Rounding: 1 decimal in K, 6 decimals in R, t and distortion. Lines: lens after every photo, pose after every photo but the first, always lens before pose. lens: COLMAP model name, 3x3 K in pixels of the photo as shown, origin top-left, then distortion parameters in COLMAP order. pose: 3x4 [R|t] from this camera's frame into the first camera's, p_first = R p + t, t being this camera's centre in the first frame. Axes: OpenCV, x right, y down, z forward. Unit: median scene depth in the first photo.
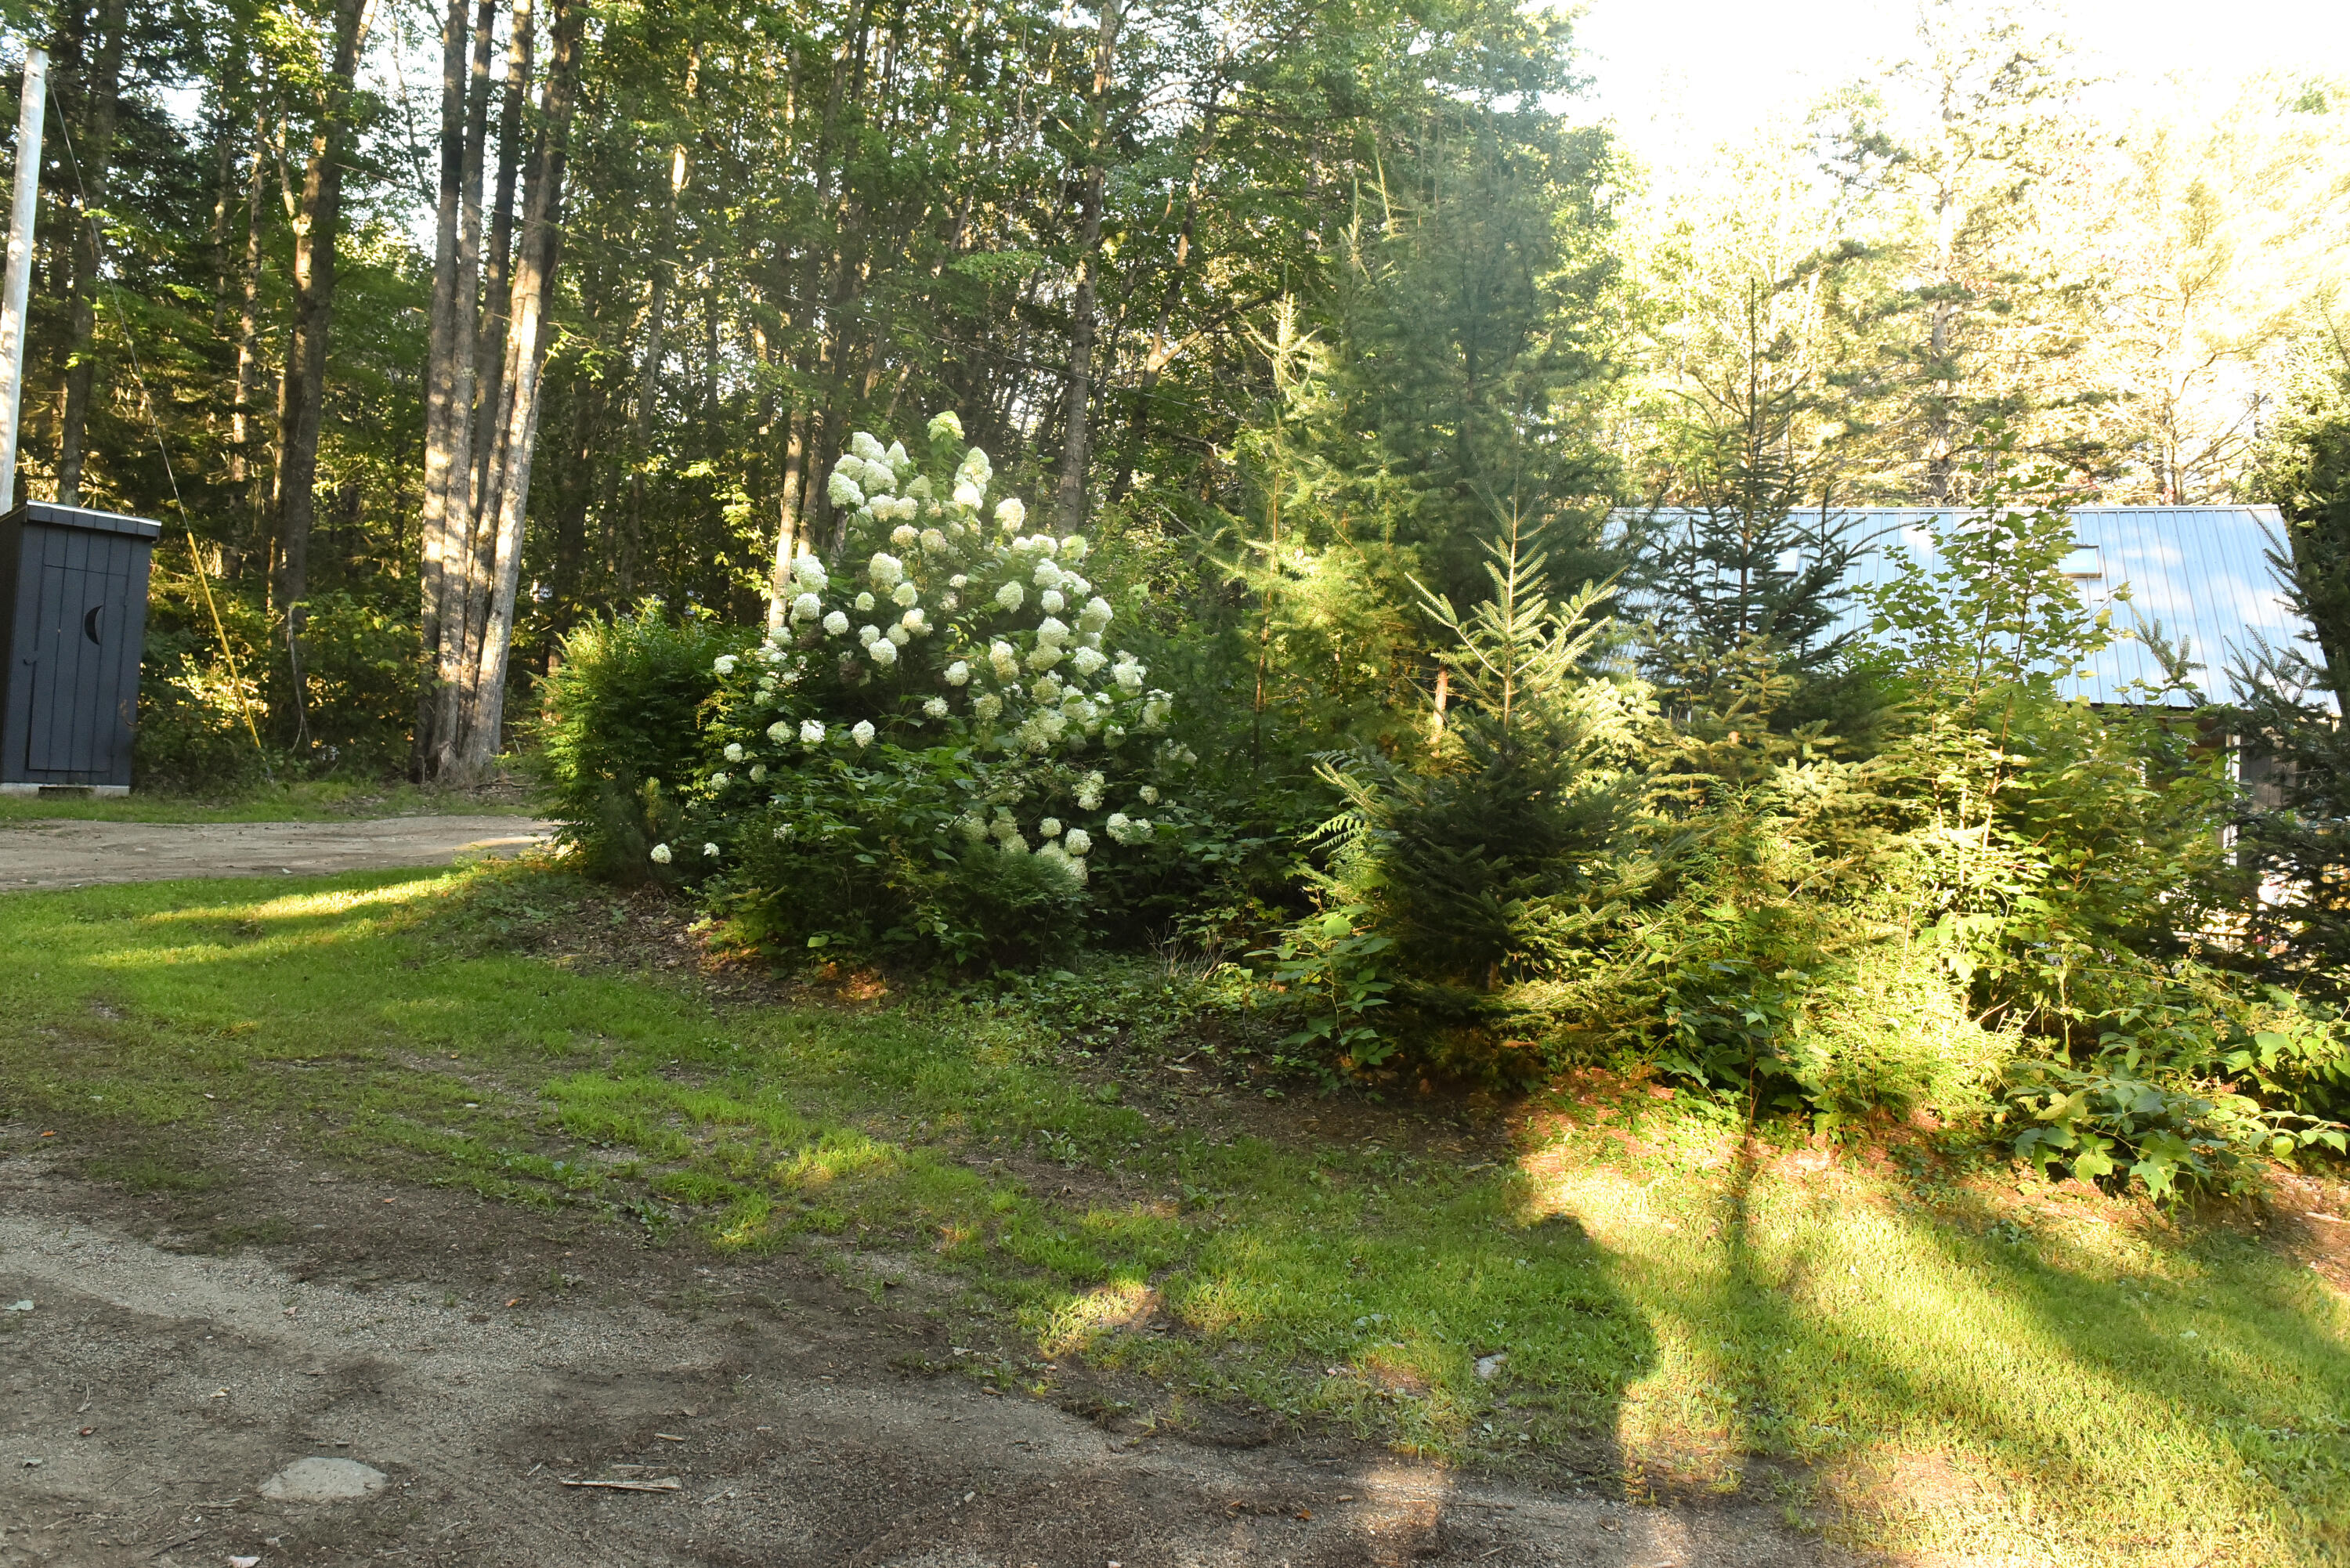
lens RADIAL K [[1700.8, 0, 1083.1], [0, 1700.8, 720.5], [0, 0, 1]] dist [-0.053696, -0.005273]
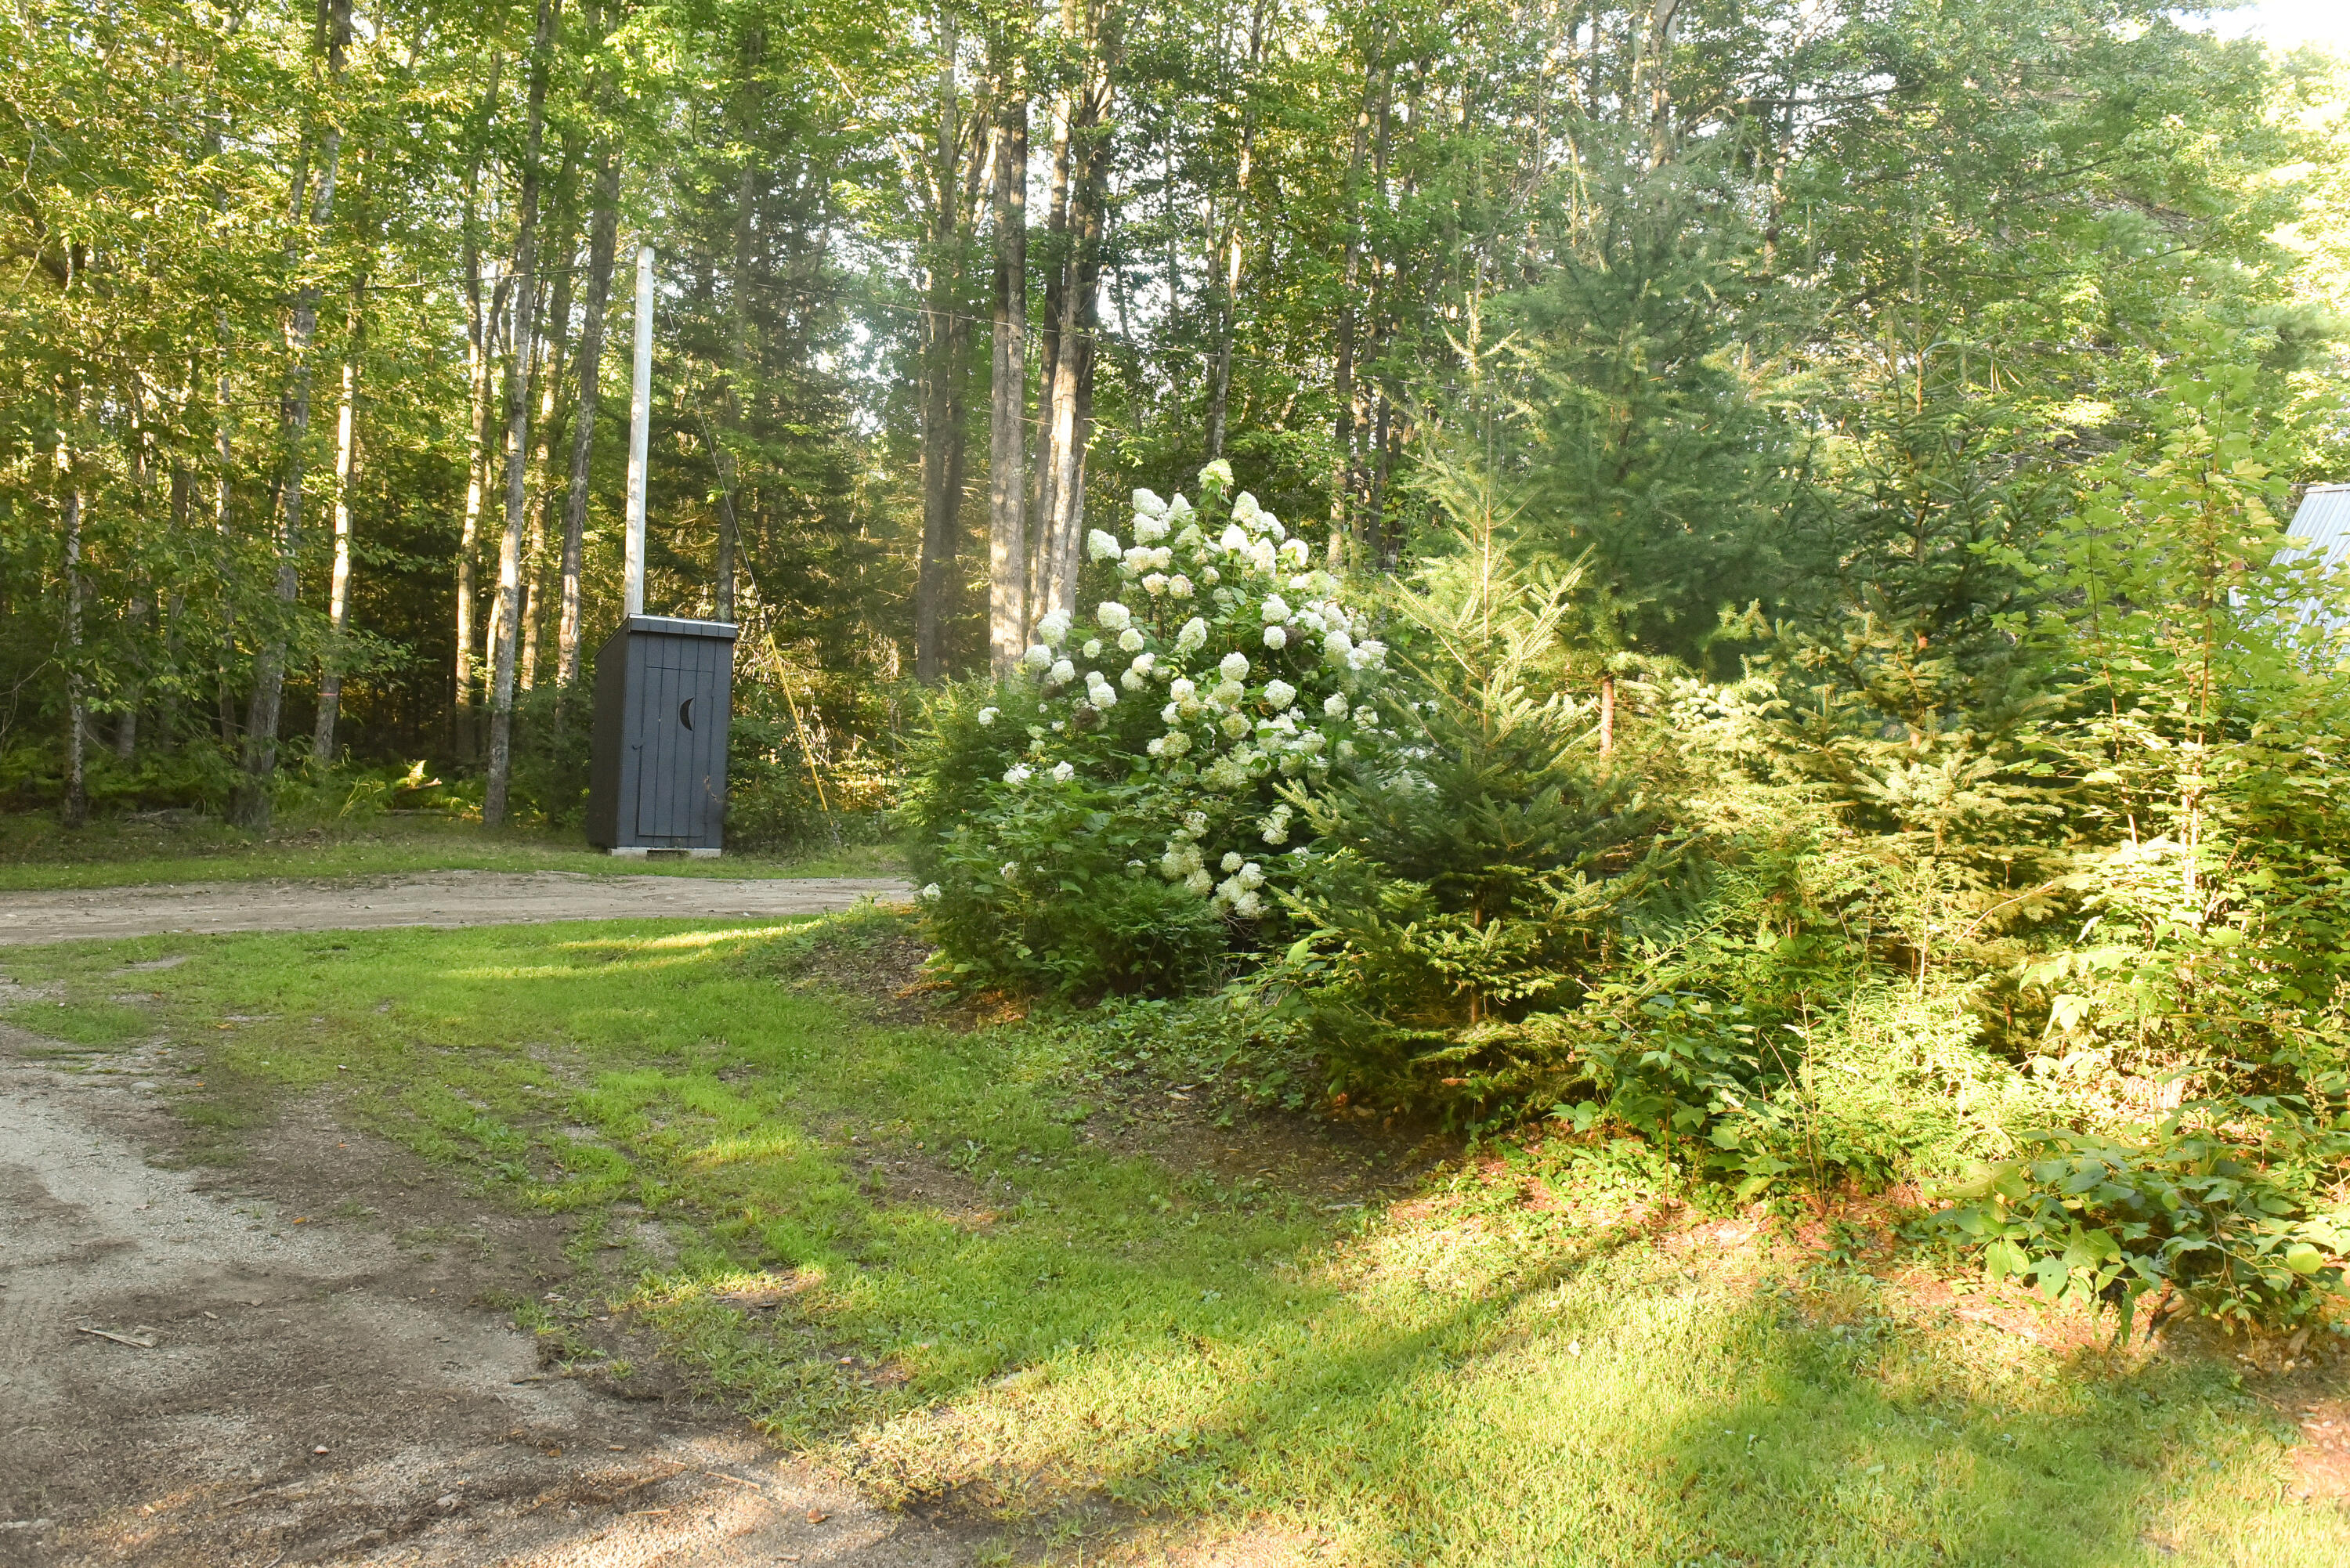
lens RADIAL K [[1700.8, 0, 1083.1], [0, 1700.8, 720.5], [0, 0, 1]] dist [-0.053696, -0.005273]
pose [[0.893738, -0.046593, -0.446164, 0.294901], [0.026994, 0.998375, -0.050187, 0.023216], [0.447777, 0.032810, 0.893543, 0.057319]]
